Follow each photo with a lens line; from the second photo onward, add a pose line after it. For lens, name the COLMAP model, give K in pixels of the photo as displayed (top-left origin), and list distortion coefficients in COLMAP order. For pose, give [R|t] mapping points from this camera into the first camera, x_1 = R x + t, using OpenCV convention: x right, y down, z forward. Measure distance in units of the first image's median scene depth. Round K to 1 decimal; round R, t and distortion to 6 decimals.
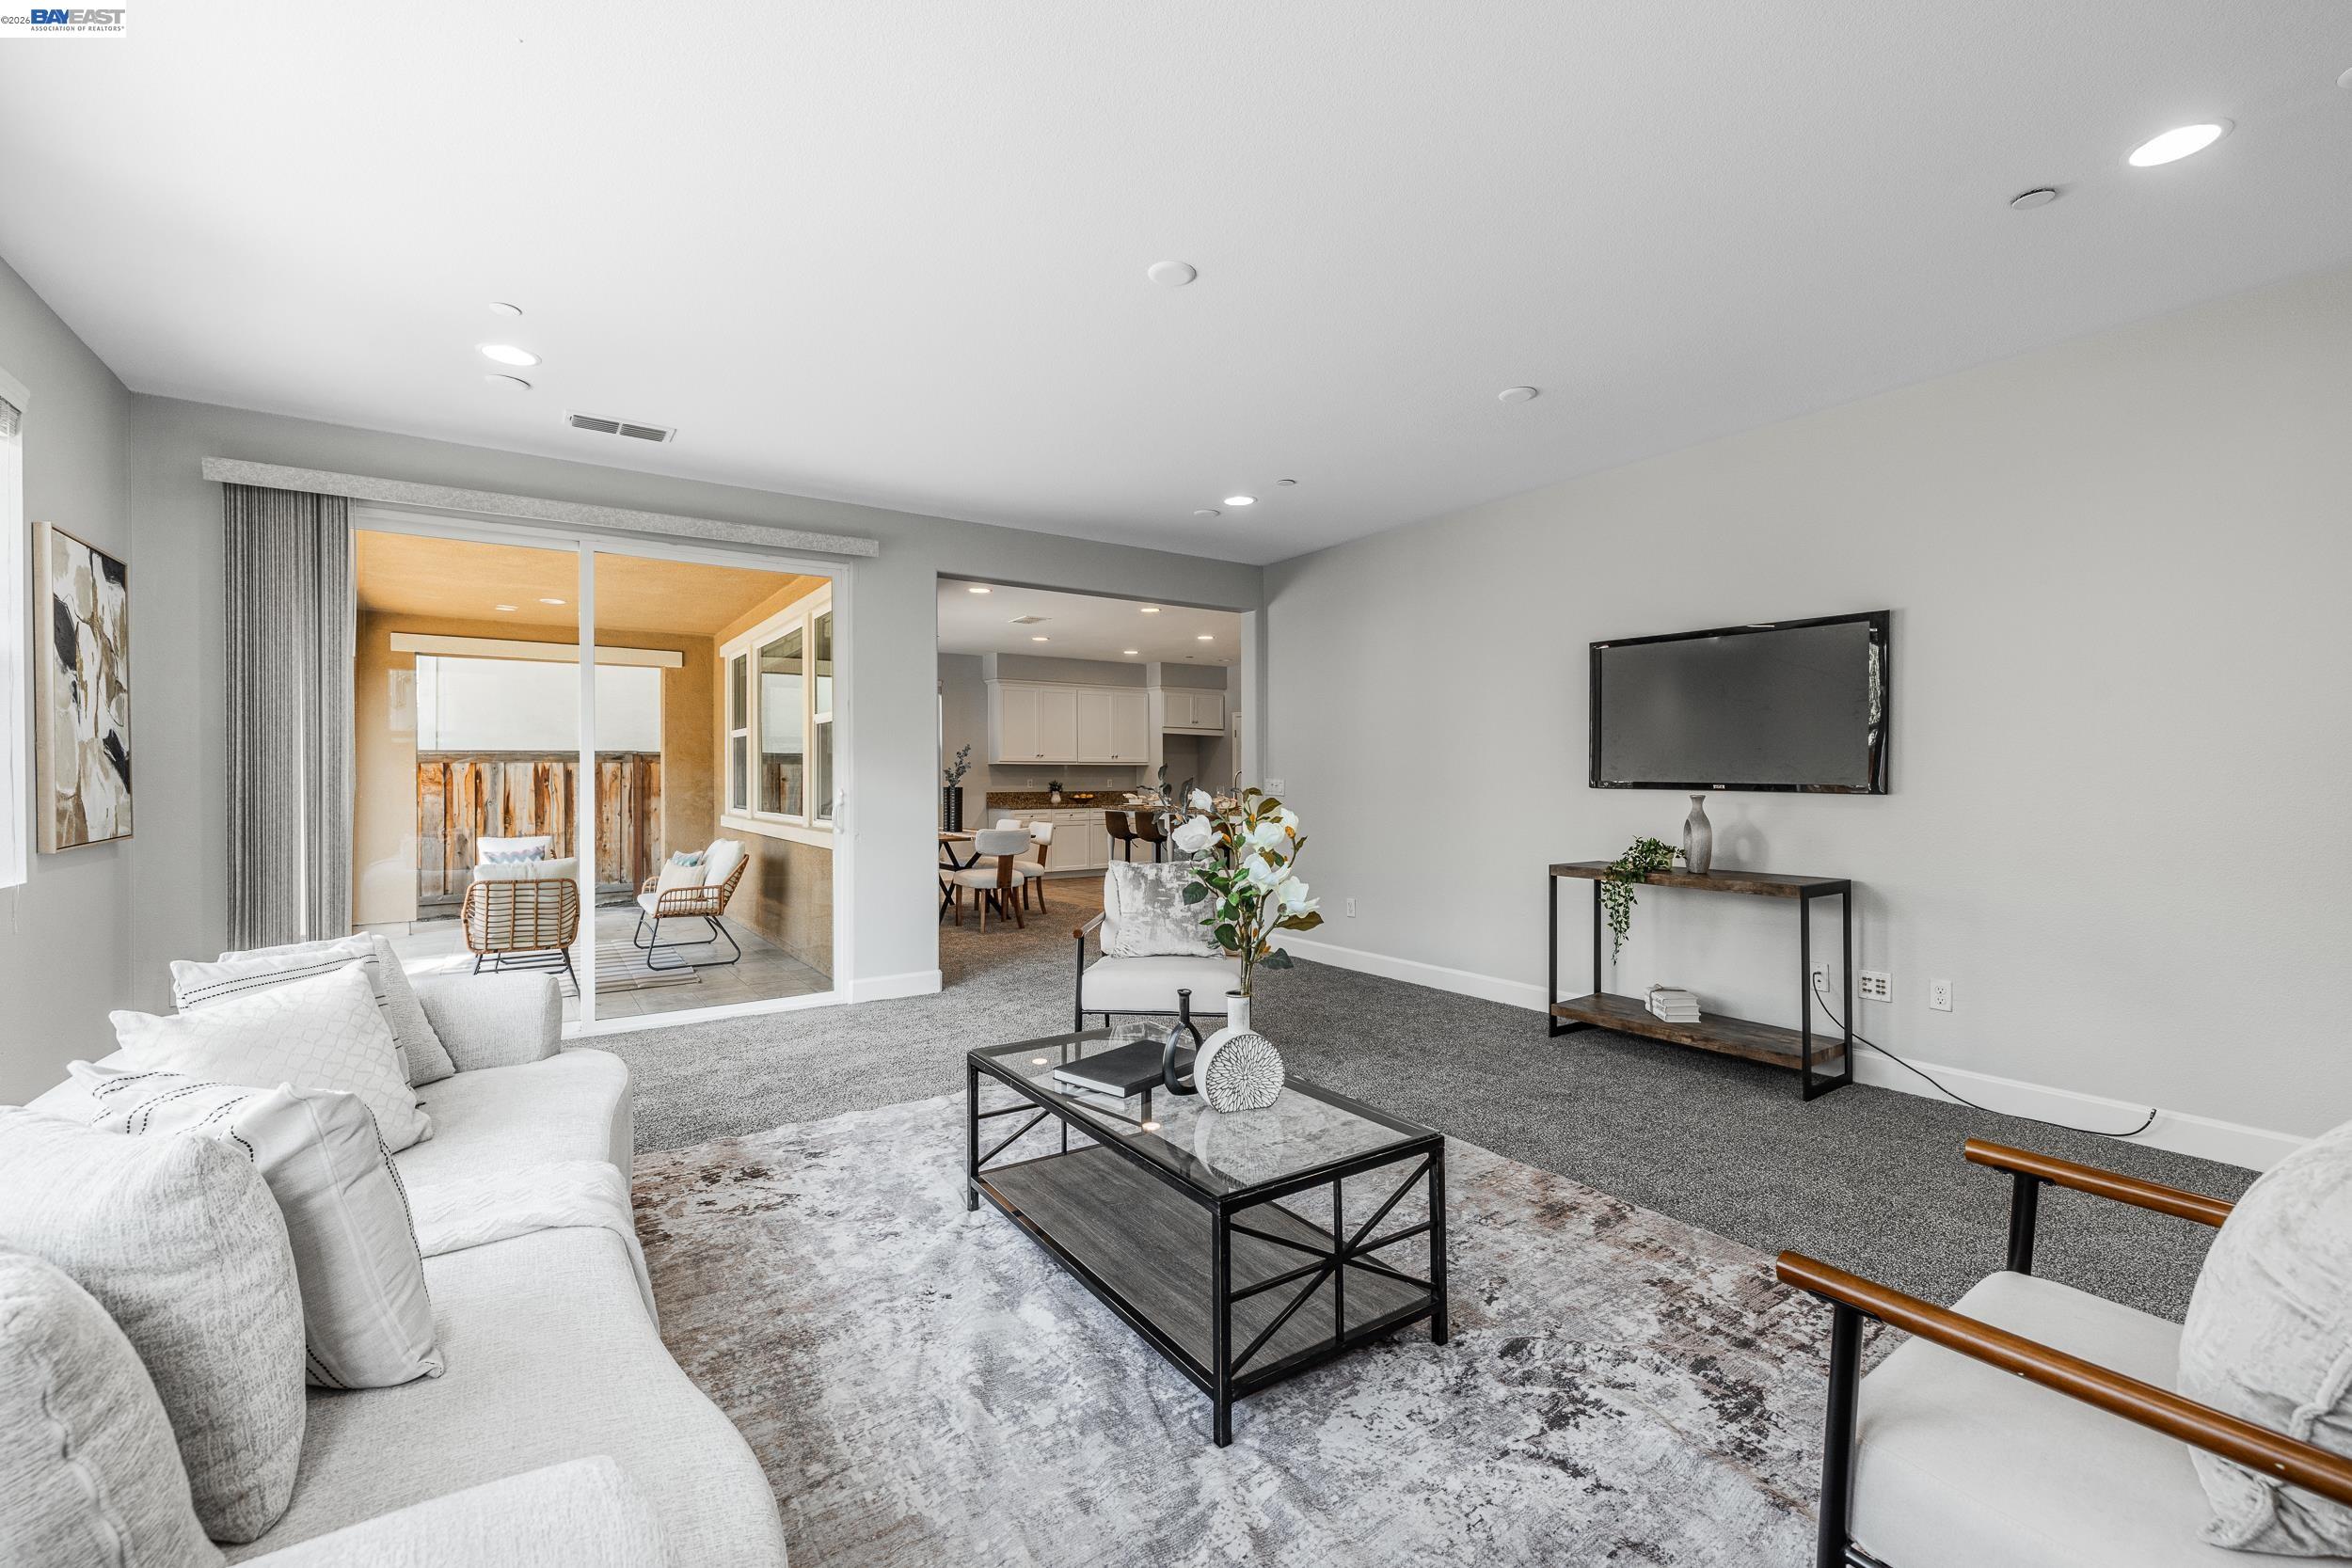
lens RADIAL K [[1007.0, 0, 1177.4], [0, 1007.0, 781.3], [0, 0, 1]] dist [0.001083, 0.000743]
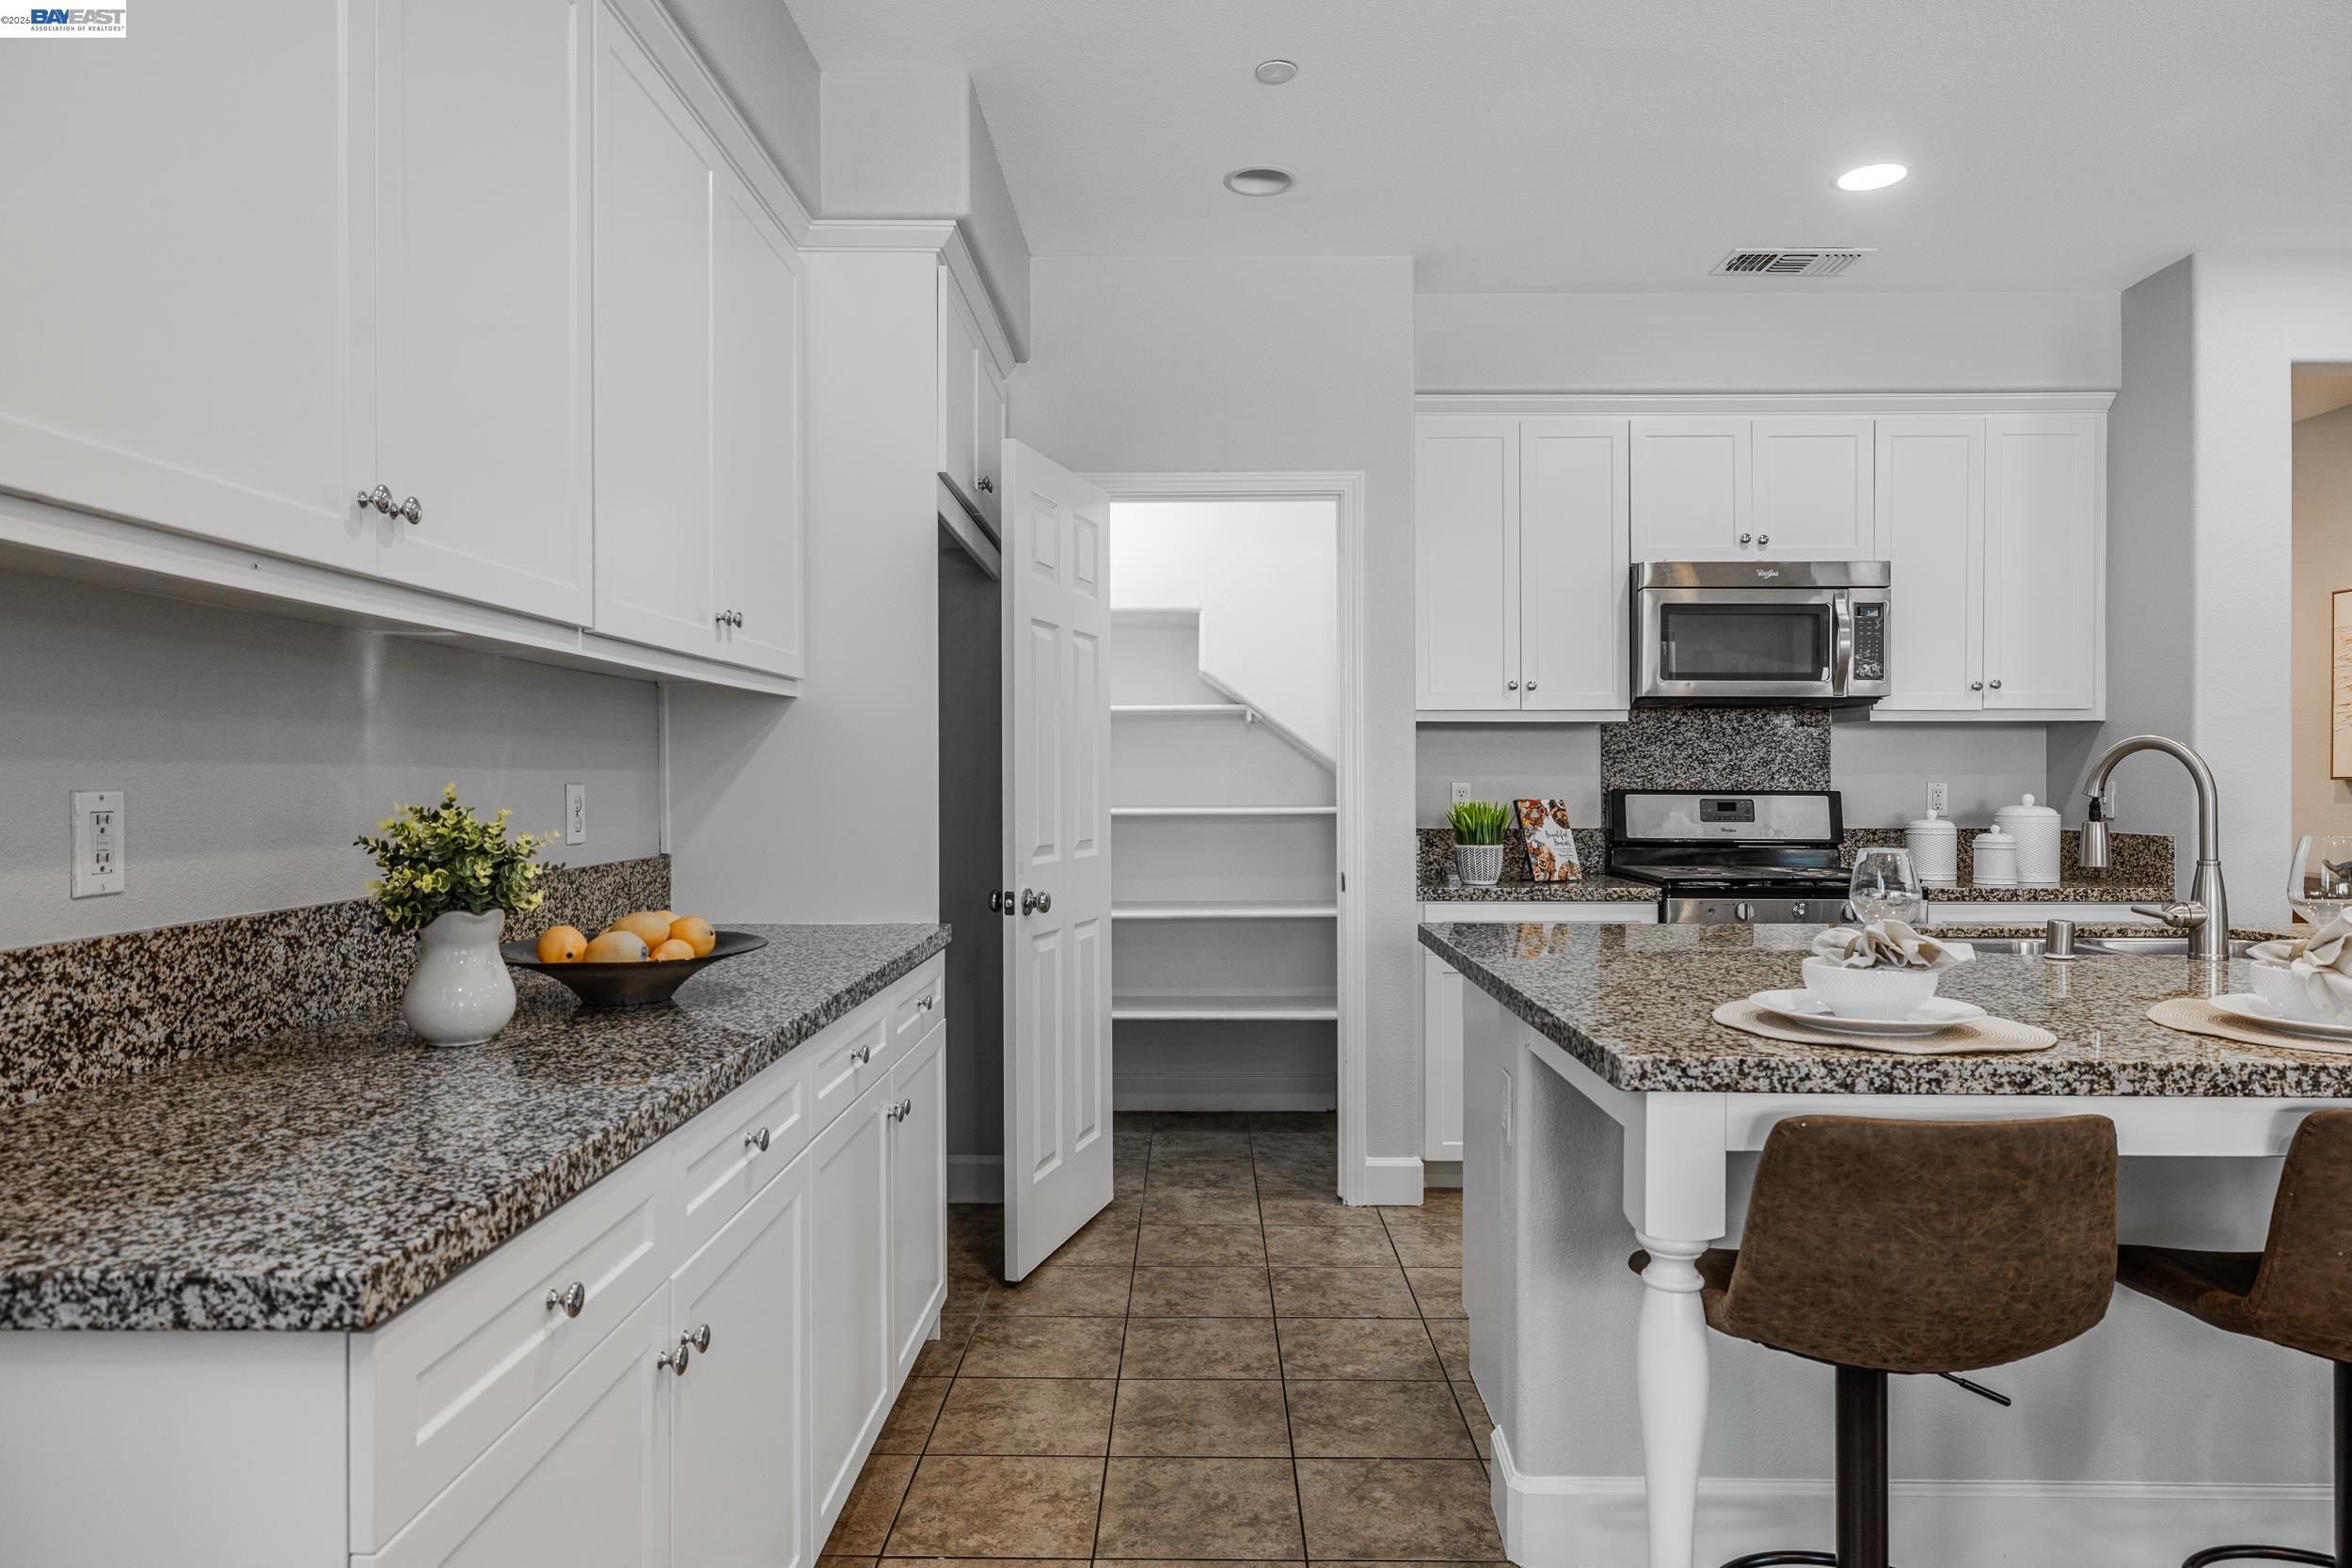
lens RADIAL K [[1456.3, 0, 1189.7], [0, 1456.3, 774.1], [0, 0, 1]] dist [0.002740, -0.001761]
pose [[0.574244, 0.004598, 0.818671, -0.203096], [-0.000714, 0.999987, -0.005116, -0.002625], [-0.818684, 0.002353, 0.574240, 0.887472]]
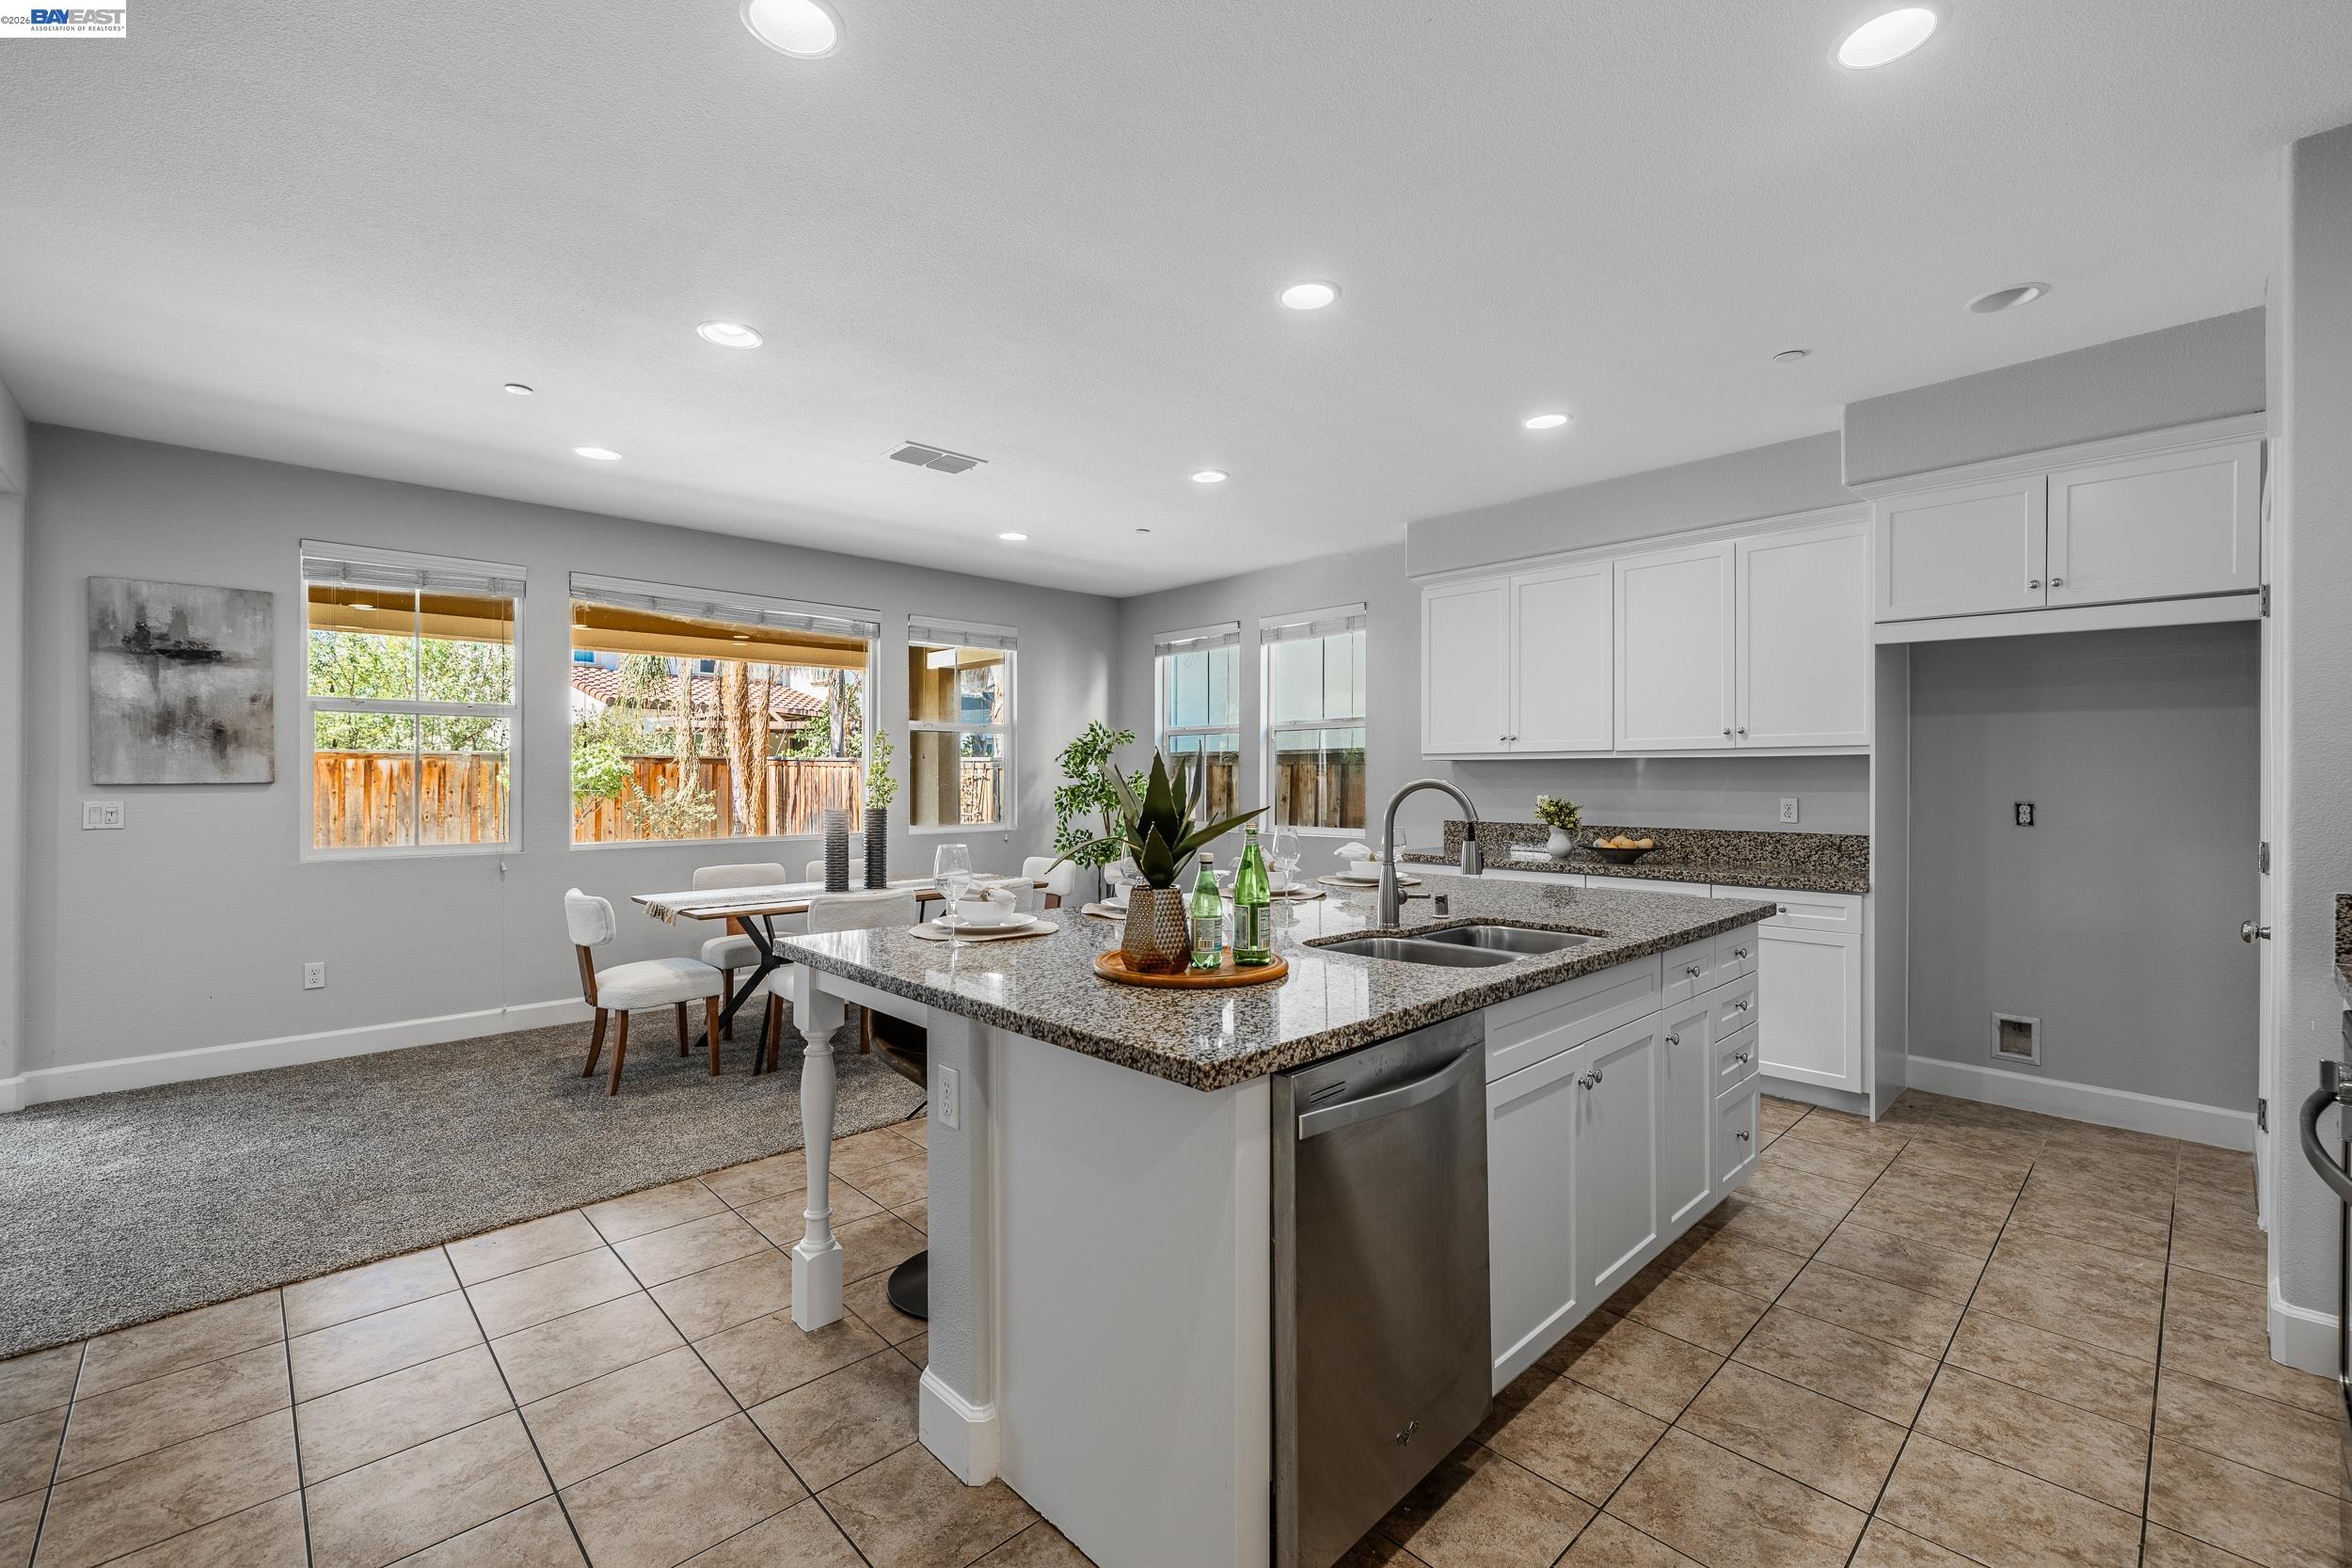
lens RADIAL K [[1007.0, 0, 1172.8], [0, 1007.0, 784.1], [0, 0, 1]] dist [0.001083, 0.000743]
pose [[0.153025, 0.010921, -0.988162, 0.262031], [-0.000442, 0.999940, 0.010982, -0.011248], [0.988222, -0.001244, 0.153020, 0.810277]]
